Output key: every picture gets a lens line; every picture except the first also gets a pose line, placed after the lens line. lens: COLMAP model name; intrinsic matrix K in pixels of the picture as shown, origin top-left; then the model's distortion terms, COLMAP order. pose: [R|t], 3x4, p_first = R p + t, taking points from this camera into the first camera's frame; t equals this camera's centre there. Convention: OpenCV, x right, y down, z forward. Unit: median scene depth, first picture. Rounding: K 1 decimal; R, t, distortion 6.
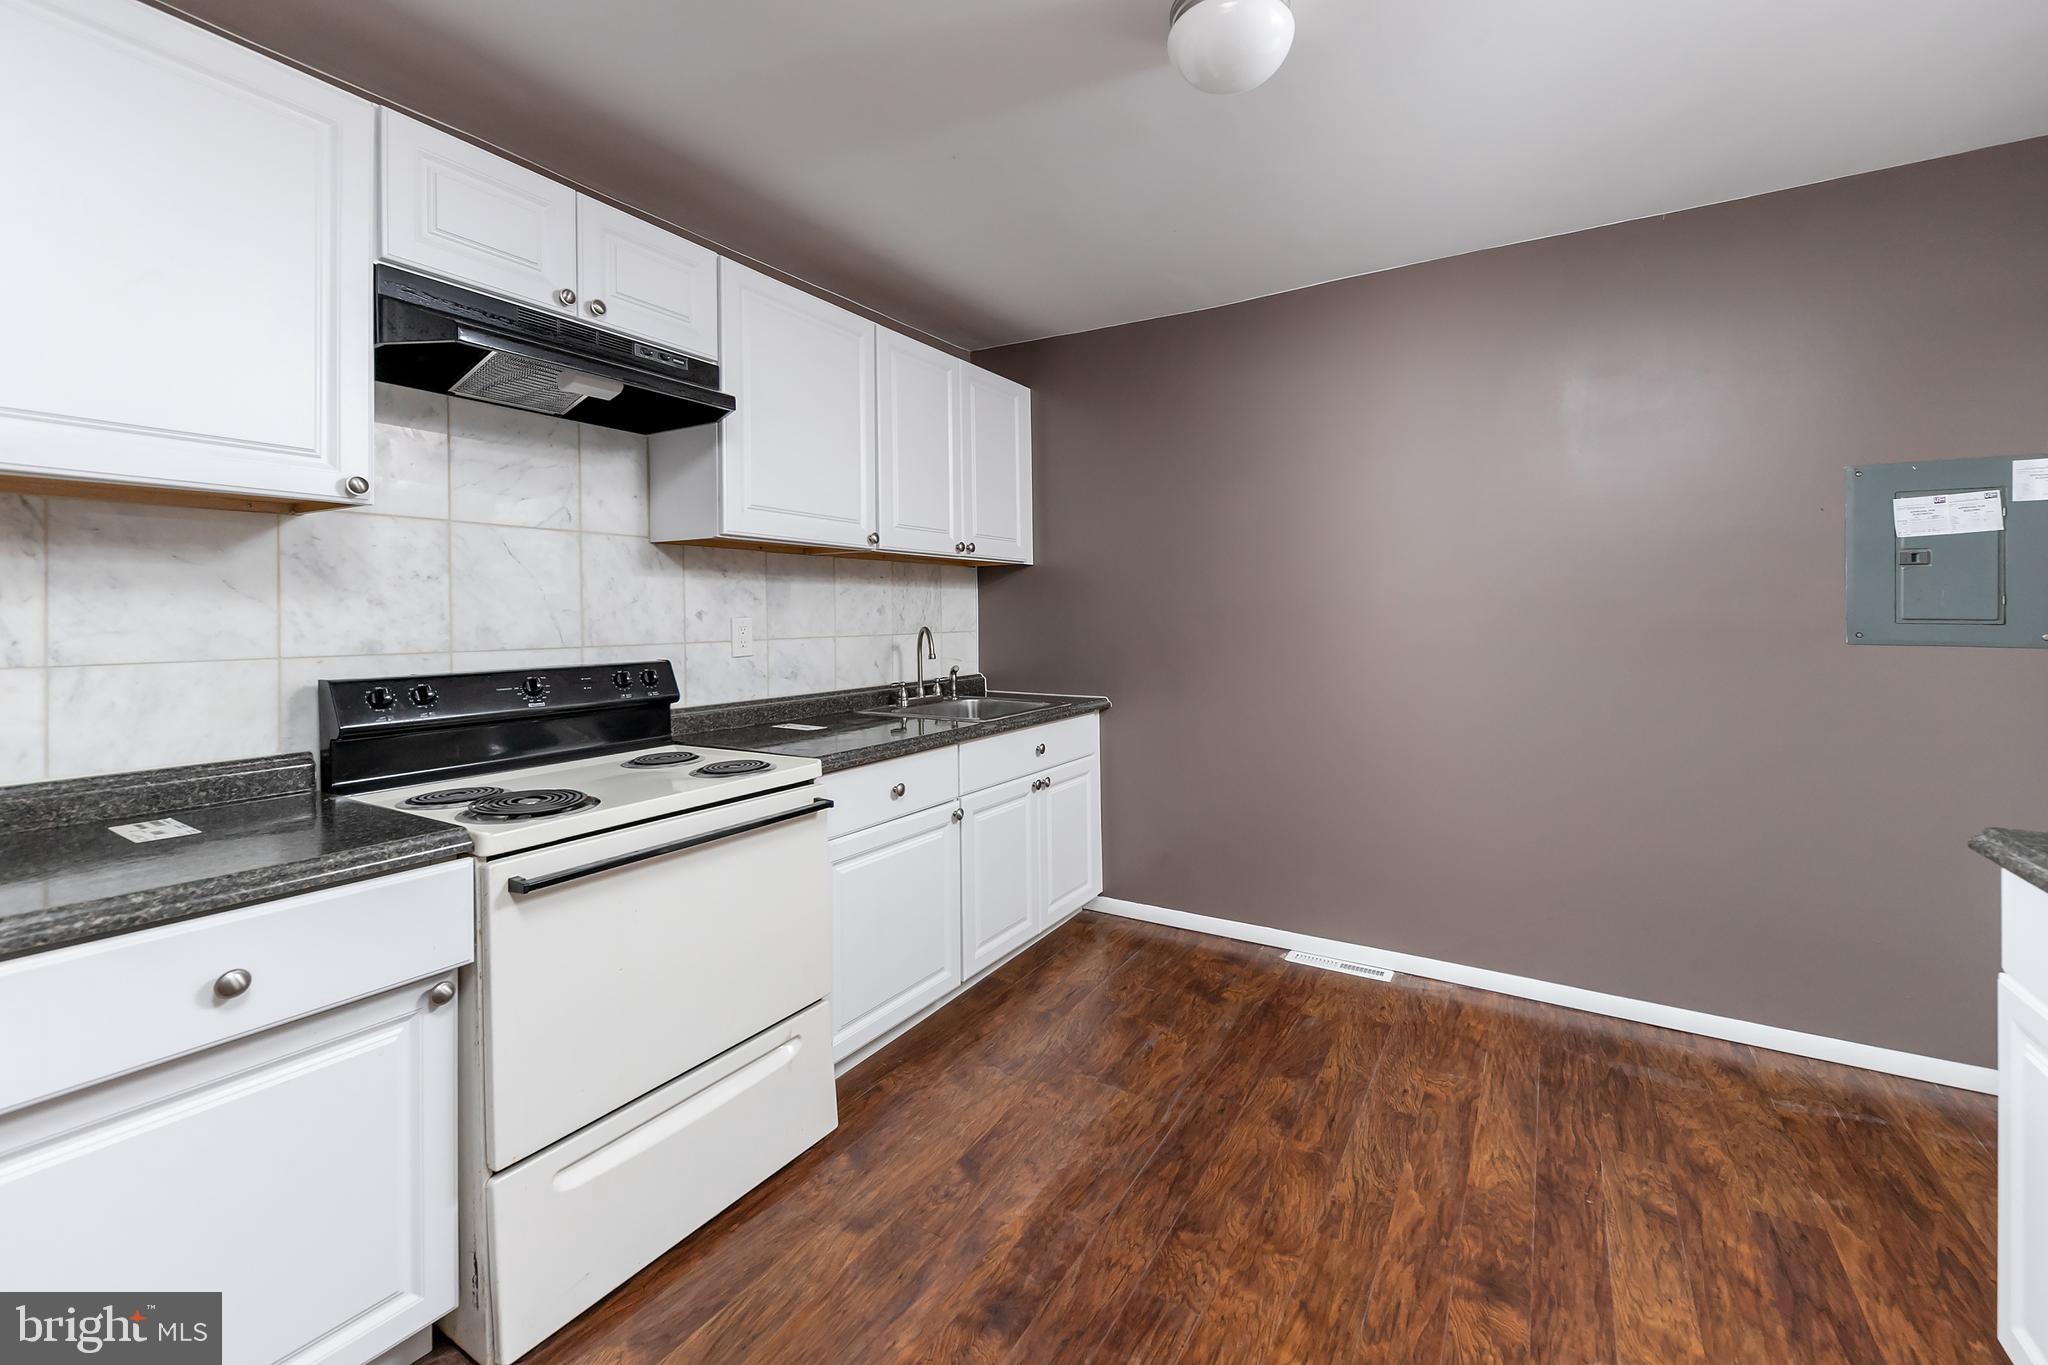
lens RADIAL K [[762.1, 0, 1019.1], [0, 762.1, 623.0], [0, 0, 1]] dist [0.001374, -0.000067]
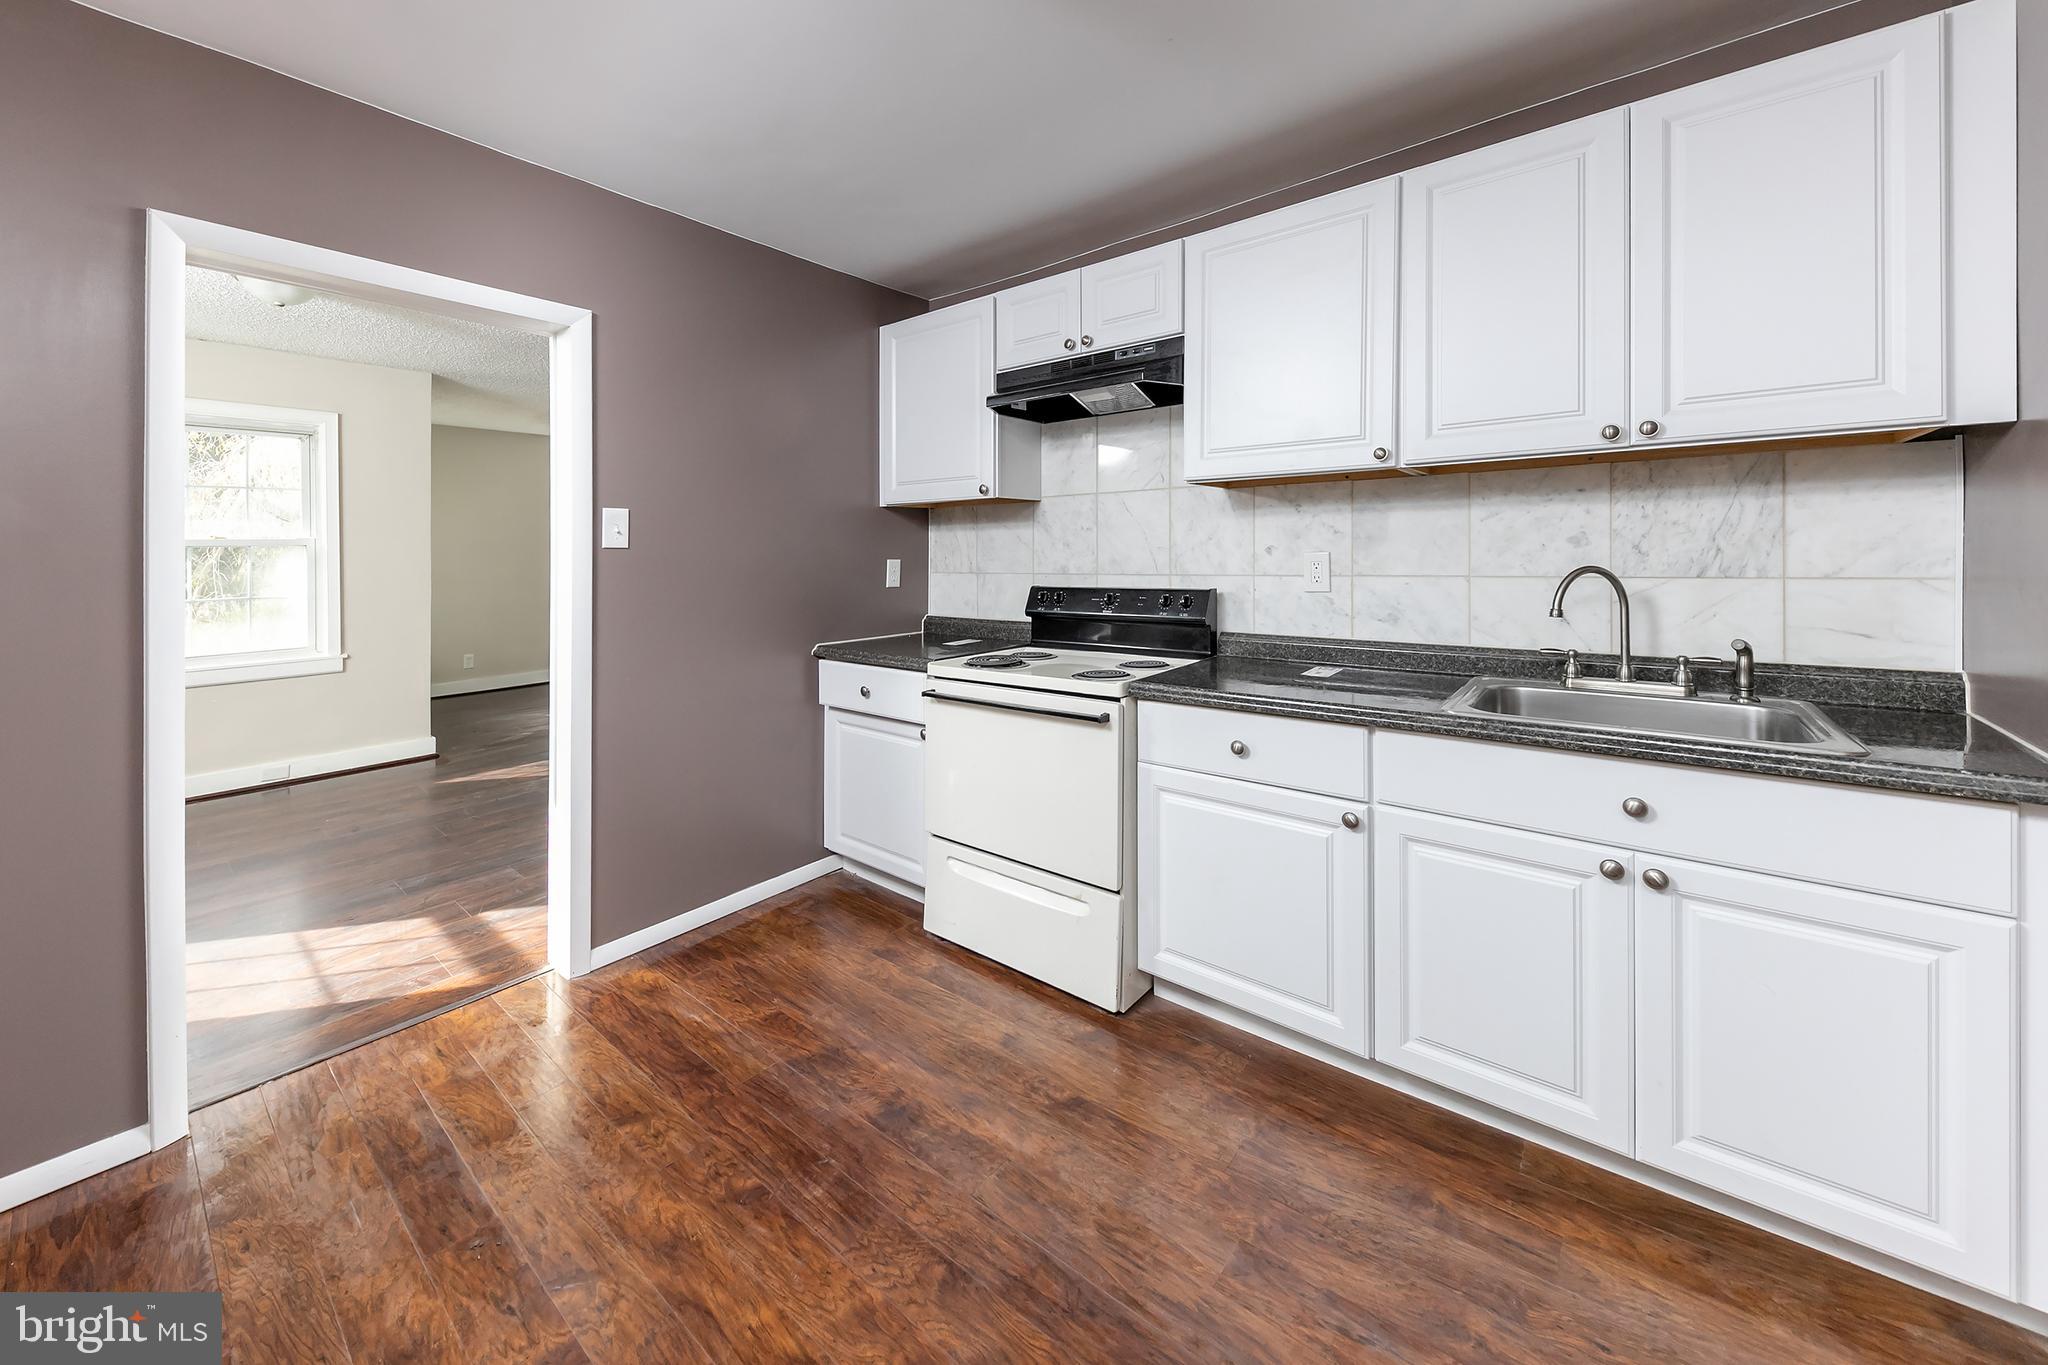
lens RADIAL K [[758.5, 0, 1017.5], [0, 758.5, 553.5], [0, 0, 1]] dist [0.000633, -0.000215]
pose [[-0.074506, 0.009031, -0.997180, 0.915748], [0.002534, 0.999957, 0.008867, -0.021745], [0.997217, -0.001867, -0.074525, 0.989643]]
